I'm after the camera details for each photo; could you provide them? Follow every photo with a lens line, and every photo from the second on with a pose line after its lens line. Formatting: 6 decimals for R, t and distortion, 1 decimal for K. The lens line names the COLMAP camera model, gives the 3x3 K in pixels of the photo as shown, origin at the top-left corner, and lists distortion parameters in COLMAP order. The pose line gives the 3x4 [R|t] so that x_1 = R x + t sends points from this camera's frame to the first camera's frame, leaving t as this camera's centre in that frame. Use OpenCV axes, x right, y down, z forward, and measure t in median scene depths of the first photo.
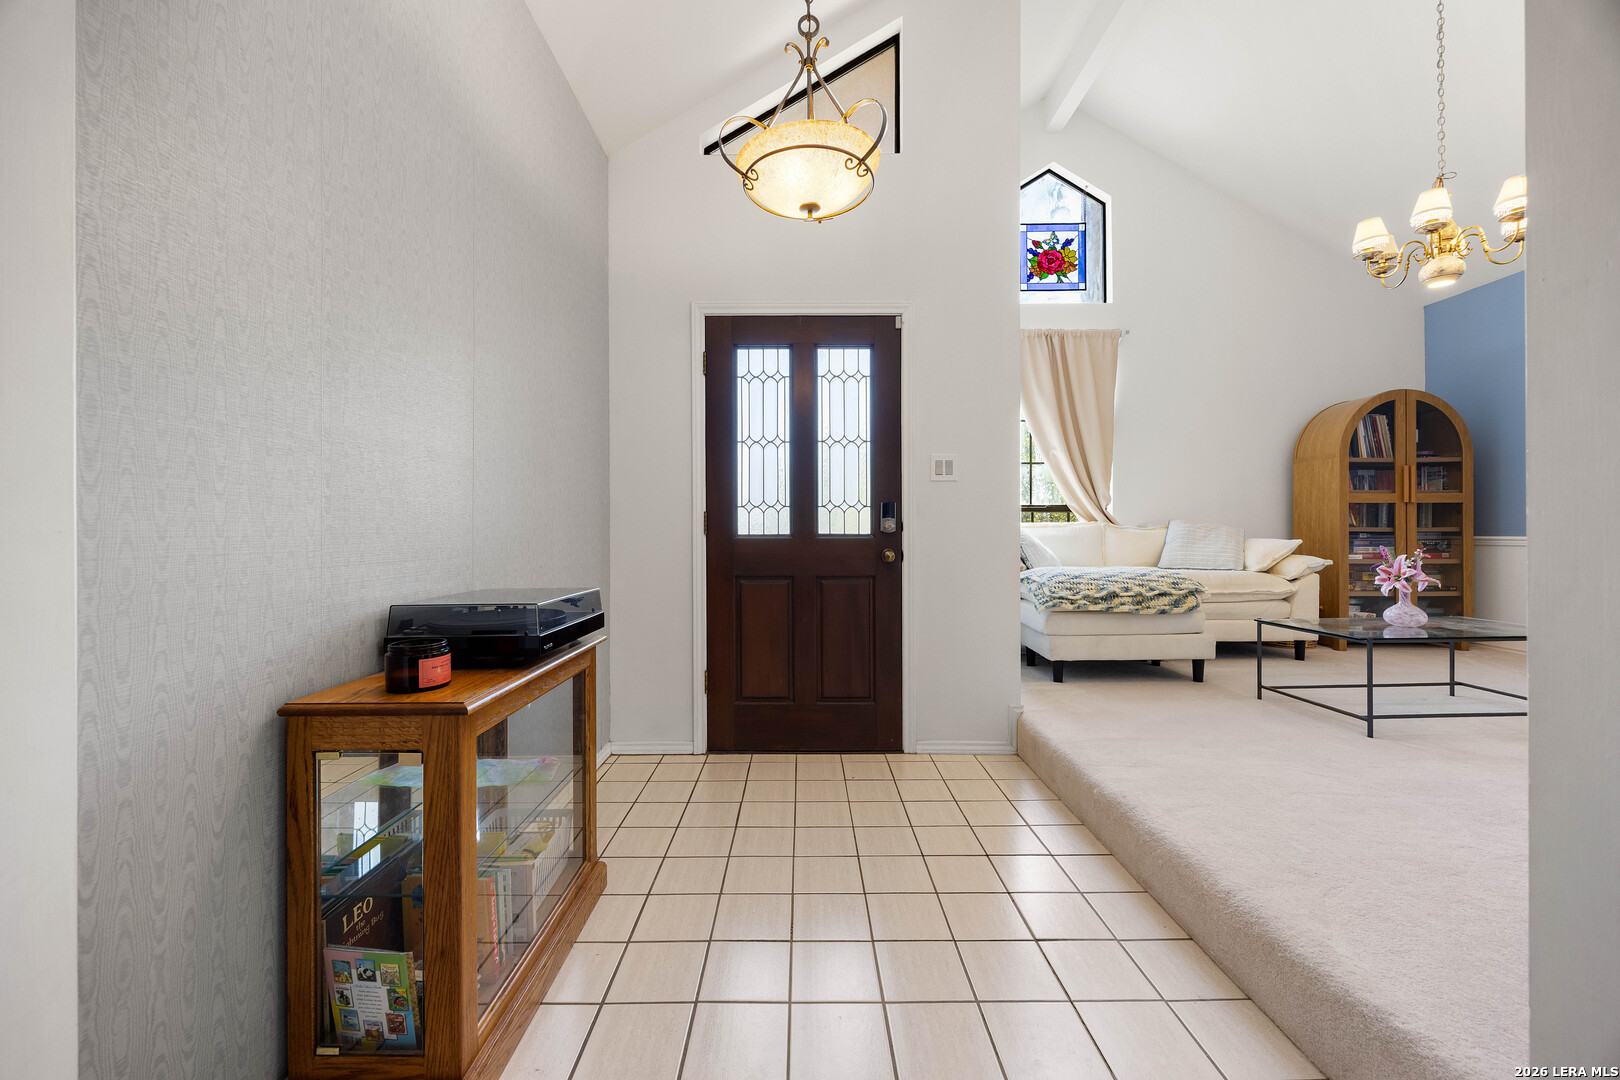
lens RADIAL K [[646.4, 0, 807.4], [0, 646.4, 537.7], [0, 0, 1]] dist [0.009308, -0.001205]
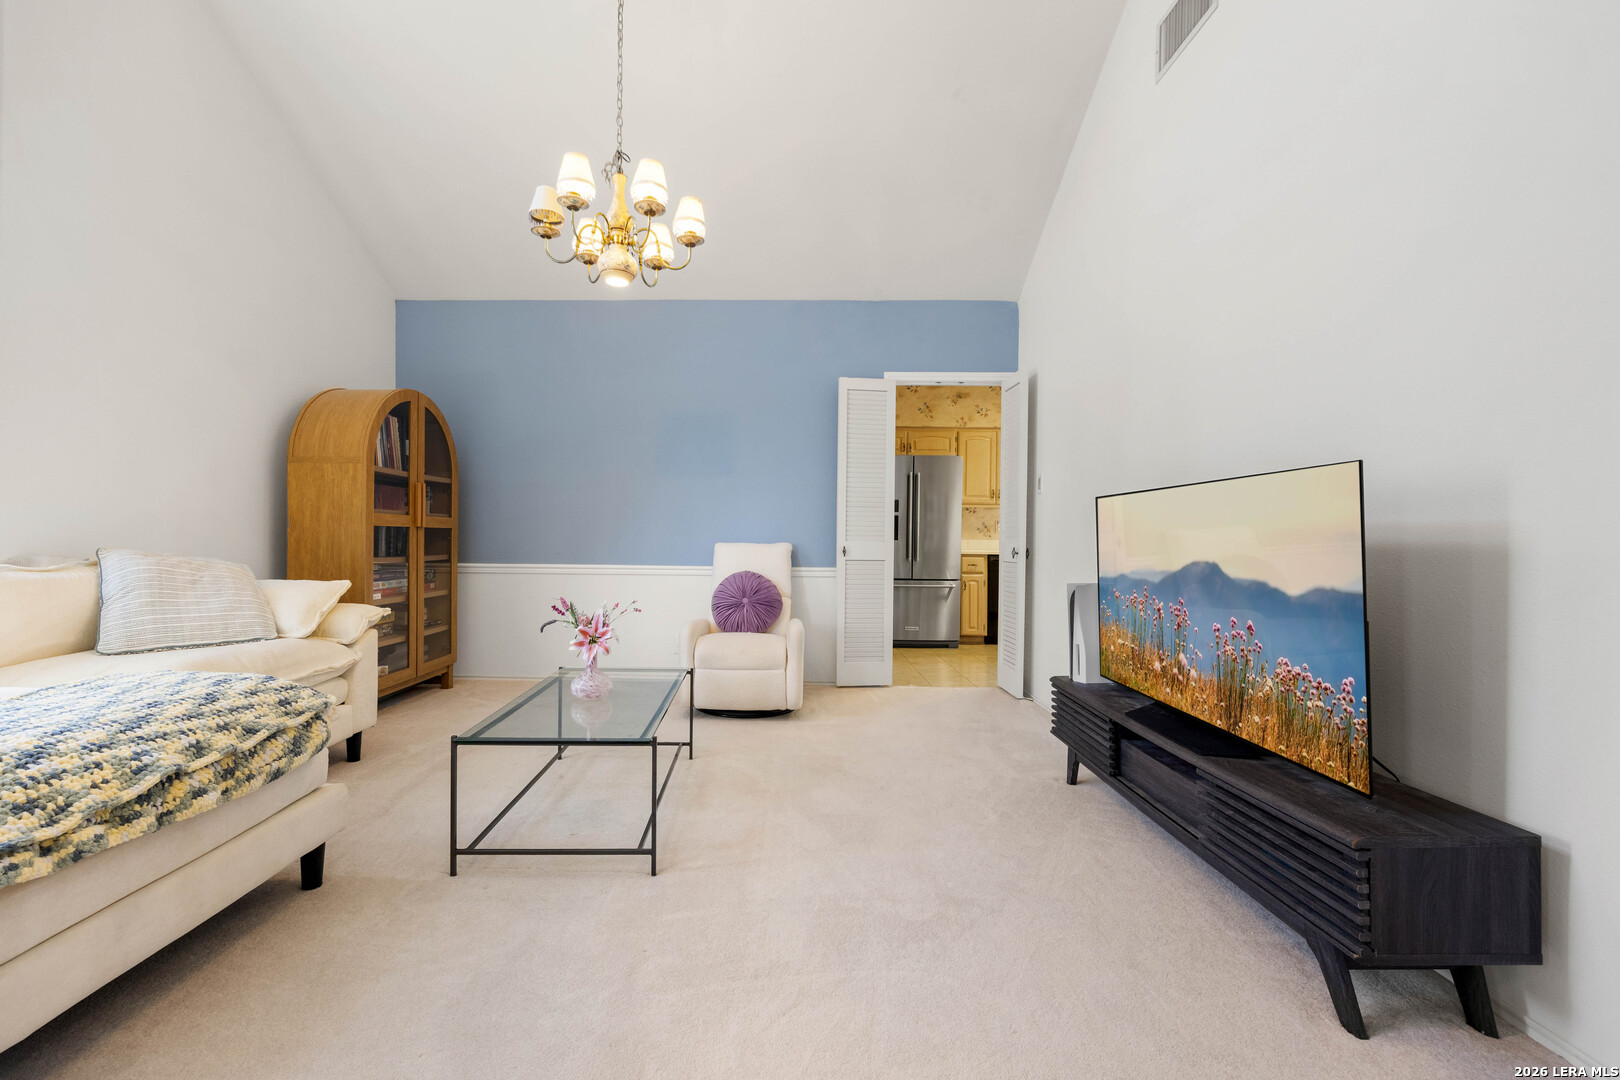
lens RADIAL K [[657.0, 0, 741.8], [0, 657.0, 549.3], [0, 0, 1]] dist [0.002492, 0.000106]
pose [[0.036466, -0.013935, 0.999238, 0.095102], [-0.008076, 0.999866, 0.014239, -0.042726], [-0.999302, -0.008589, 0.036348, 0.571469]]
